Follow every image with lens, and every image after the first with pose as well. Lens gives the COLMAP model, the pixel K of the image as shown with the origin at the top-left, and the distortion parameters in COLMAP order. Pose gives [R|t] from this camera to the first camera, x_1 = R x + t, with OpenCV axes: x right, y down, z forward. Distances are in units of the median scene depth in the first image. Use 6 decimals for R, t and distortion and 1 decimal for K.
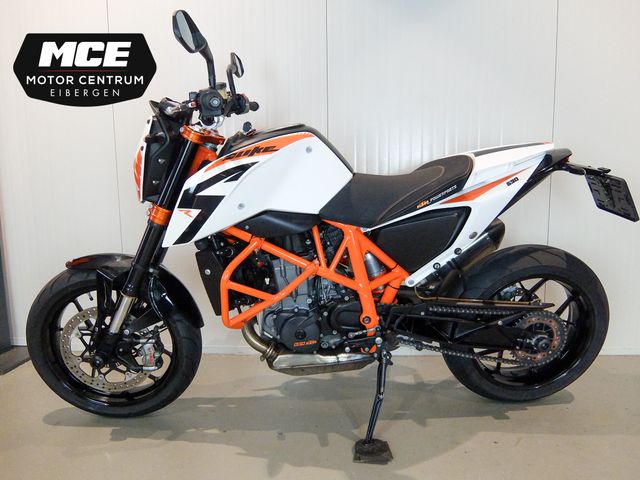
lens RADIAL K [[471.5, 0, 315.7], [0, 471.5, 240.5], [0, 0, 1]] dist [-0.019389, 0.008027]
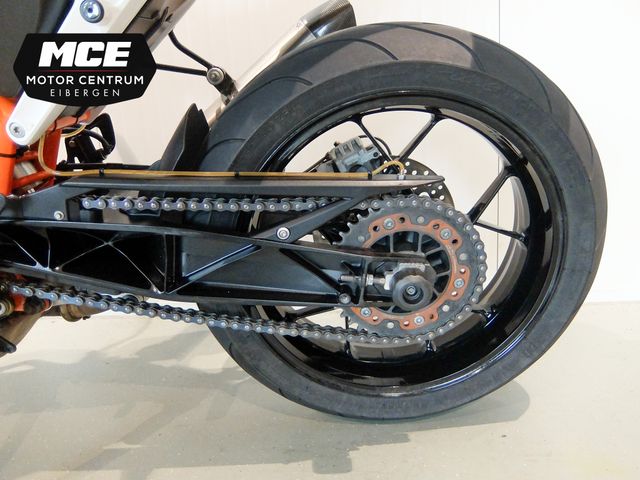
lens RADIAL K [[471.5, 0, 317.8], [0, 471.5, 234.7], [0, 0, 1]] dist [-0.019389, 0.008027]
pose [[0.997735, -0.044441, -0.050487, 0.444766], [0.048640, 0.995172, 0.085240, 0.149602], [0.046455, -0.087502, 0.995081, 0.656239]]
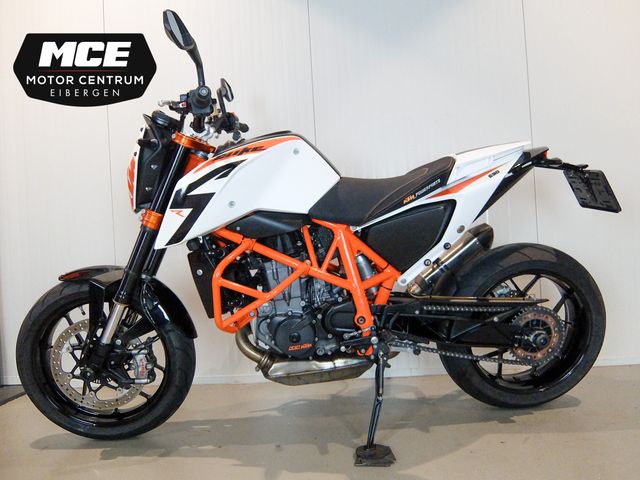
lens RADIAL K [[471.5, 0, 316.5], [0, 471.5, 243.4], [0, 0, 1]] dist [-0.019389, 0.008027]
pose [[0.999131, -0.040900, 0.007984, 0.012760], [0.041600, 0.990156, -0.133646, 0.135741], [-0.002439, 0.133862, 0.990997, -0.004435]]
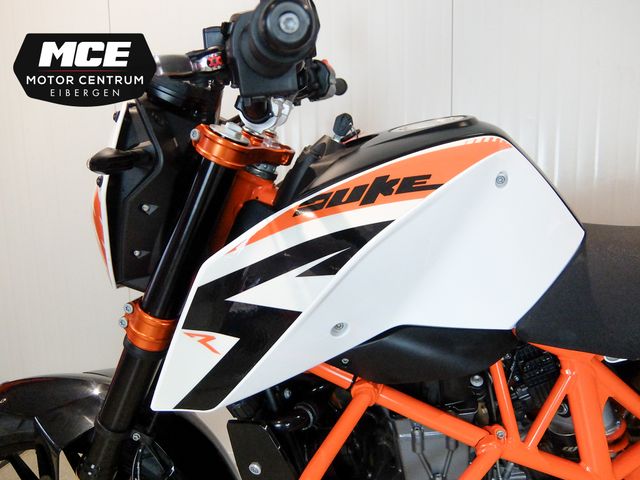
lens RADIAL K [[471.5, 0, 316.4], [0, 471.5, 242.9], [0, 0, 1]] dist [-0.019389, 0.008027]
pose [[0.995187, 0.007487, -0.097703, -0.121194], [-0.006133, 0.999881, 0.014144, -0.130186], [0.097798, -0.013477, 0.995115, 0.528658]]
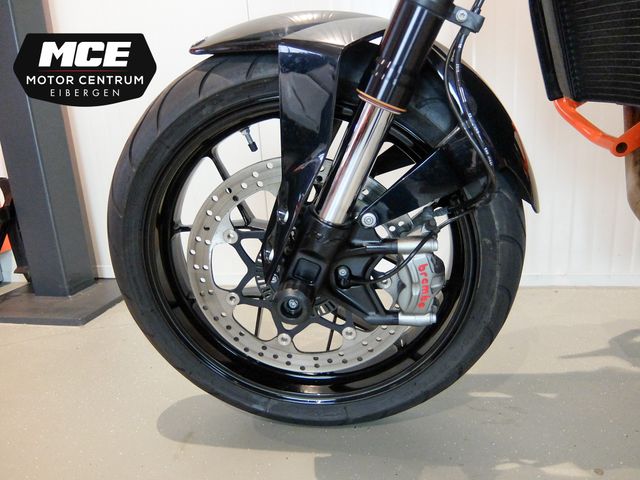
lens RADIAL K [[471.5, 0, 307.8], [0, 471.5, 233.6], [0, 0, 1]] dist [-0.019389, 0.008027]
pose [[0.990271, -0.025995, -0.136705, -0.393843], [0.041393, 0.992955, 0.111030, 0.159916], [0.132856, -0.115608, 0.984370, 0.630959]]
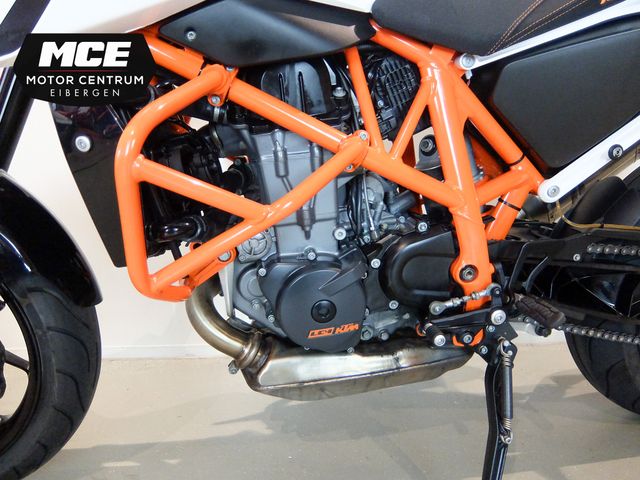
lens RADIAL K [[471.5, 0, 315.0], [0, 471.5, 243.2], [0, 0, 1]] dist [-0.019389, 0.008027]
pose [[0.995382, -0.021686, 0.093515, -0.078191], [0.020167, 0.999649, 0.017161, 0.127910], [-0.093855, -0.015195, 0.995470, 0.560816]]
